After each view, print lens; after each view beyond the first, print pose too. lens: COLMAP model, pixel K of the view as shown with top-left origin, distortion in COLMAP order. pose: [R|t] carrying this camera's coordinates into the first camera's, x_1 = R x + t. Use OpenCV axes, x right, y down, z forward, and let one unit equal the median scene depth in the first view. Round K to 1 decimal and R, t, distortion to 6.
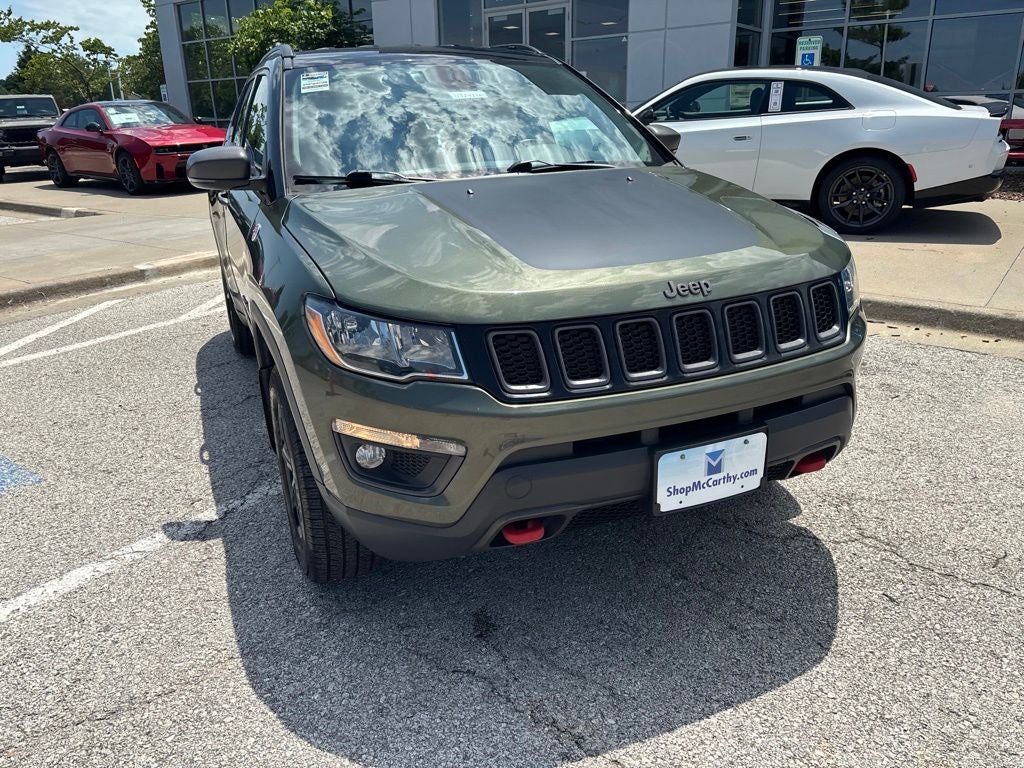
lens RADIAL K [[776.9, 0, 508.2], [0, 776.9, 383.3], [0, 0, 1]] dist [0.048117, -0.058155]
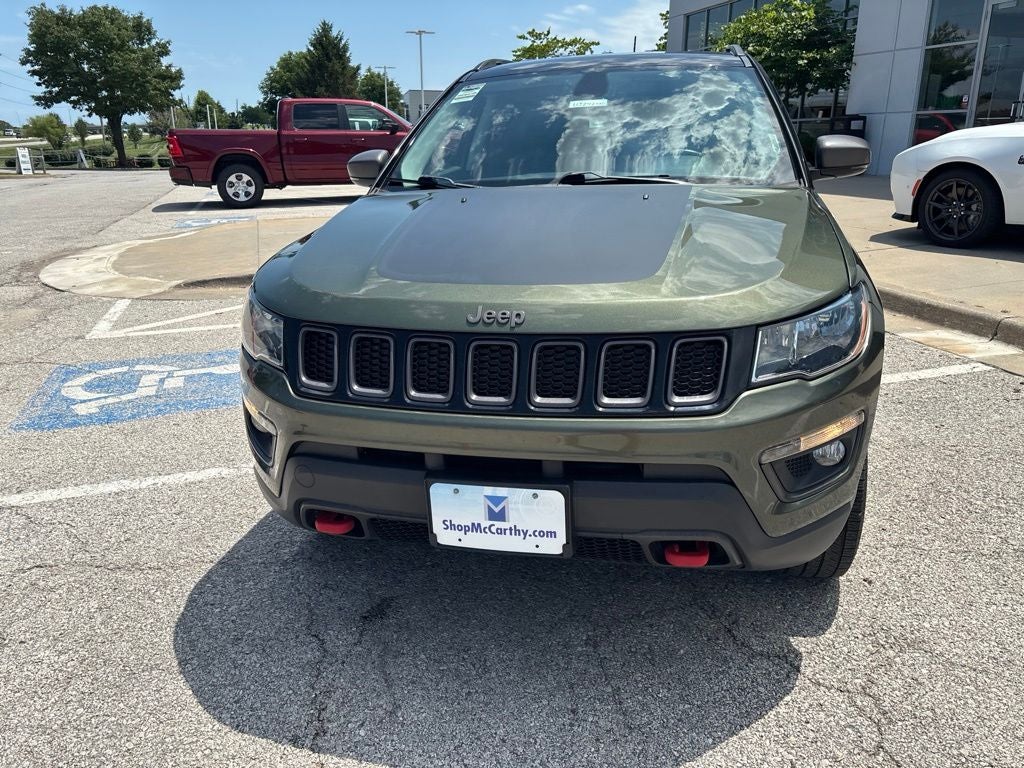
lens RADIAL K [[776.9, 0, 509.1], [0, 776.9, 376.1], [0, 0, 1]] dist [0.048117, -0.058155]
pose [[0.812003, 0.184421, -0.553751, 0.651699], [-0.191537, 0.980423, 0.045656, -0.082084], [0.551330, 0.068991, 0.831430, 0.209962]]
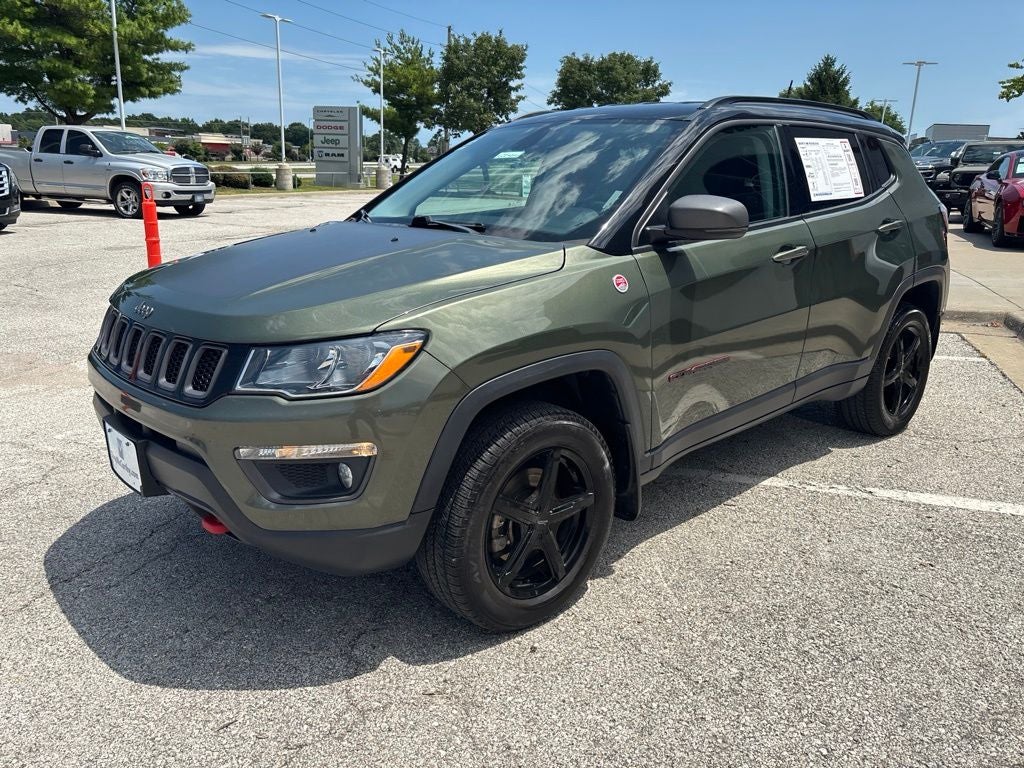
lens RADIAL K [[776.9, 0, 510.2], [0, 776.9, 367.5], [0, 0, 1]] dist [0.048117, -0.058155]
pose [[0.333664, 0.264924, -0.904701, 1.362693], [-0.326516, 0.932772, 0.152721, -0.359007], [0.884339, 0.244441, 0.397734, 0.887088]]
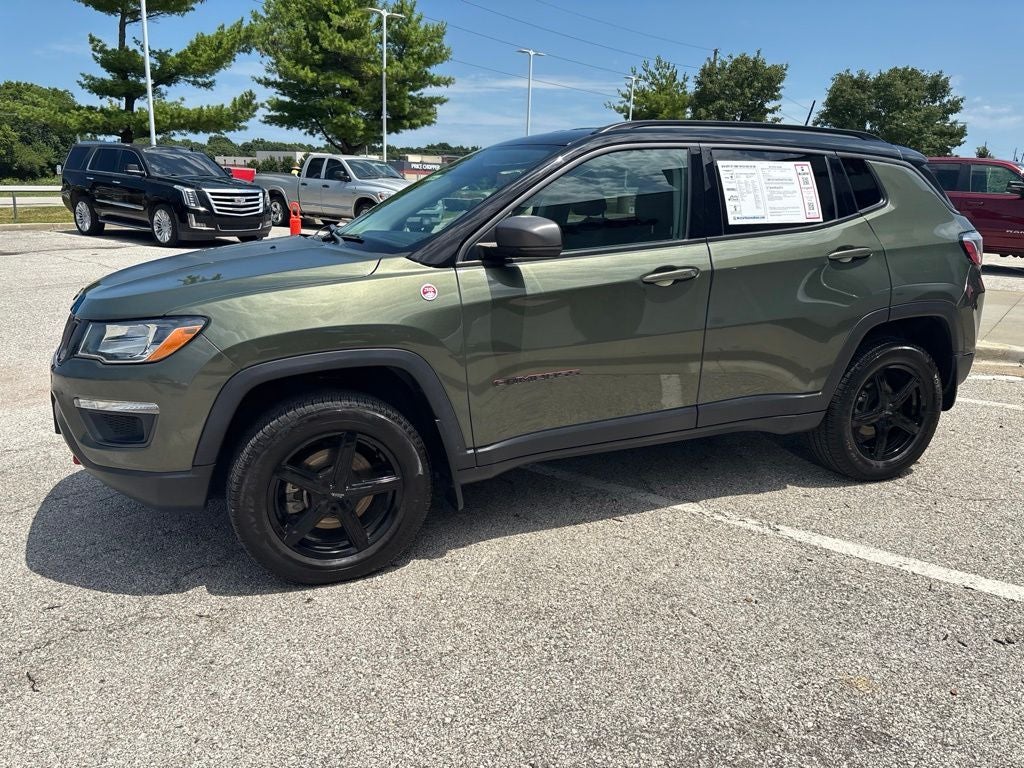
lens RADIAL K [[776.9, 0, 511.8], [0, 776.9, 373.0], [0, 0, 1]] dist [0.048117, -0.058155]
pose [[0.005998, 0.258014, -0.966123, 1.616803], [-0.340593, 0.908900, 0.240618, -0.584051], [0.940192, 0.327612, 0.093330, 1.504975]]
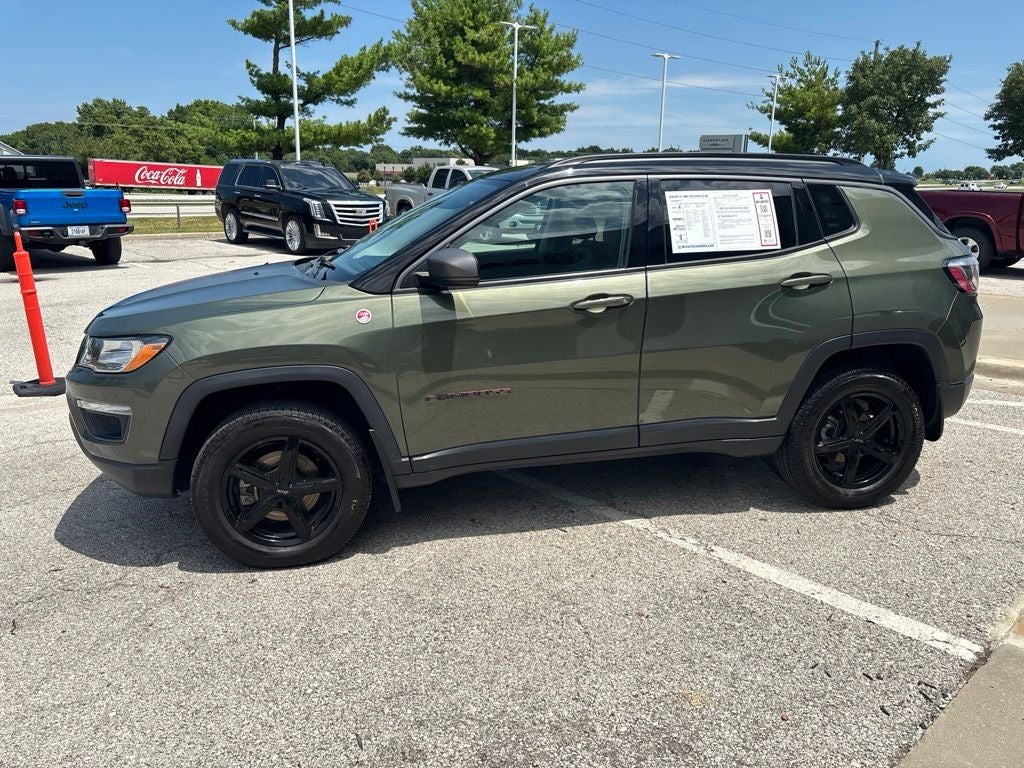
lens RADIAL K [[776.9, 0, 511.6], [0, 776.9, 370.6], [0, 0, 1]] dist [0.048117, -0.058155]
pose [[-0.180096, 0.249752, -0.951415, 1.695089], [-0.318426, 0.900345, 0.296621, -0.774677], [0.930683, 0.356375, -0.082621, 1.860955]]
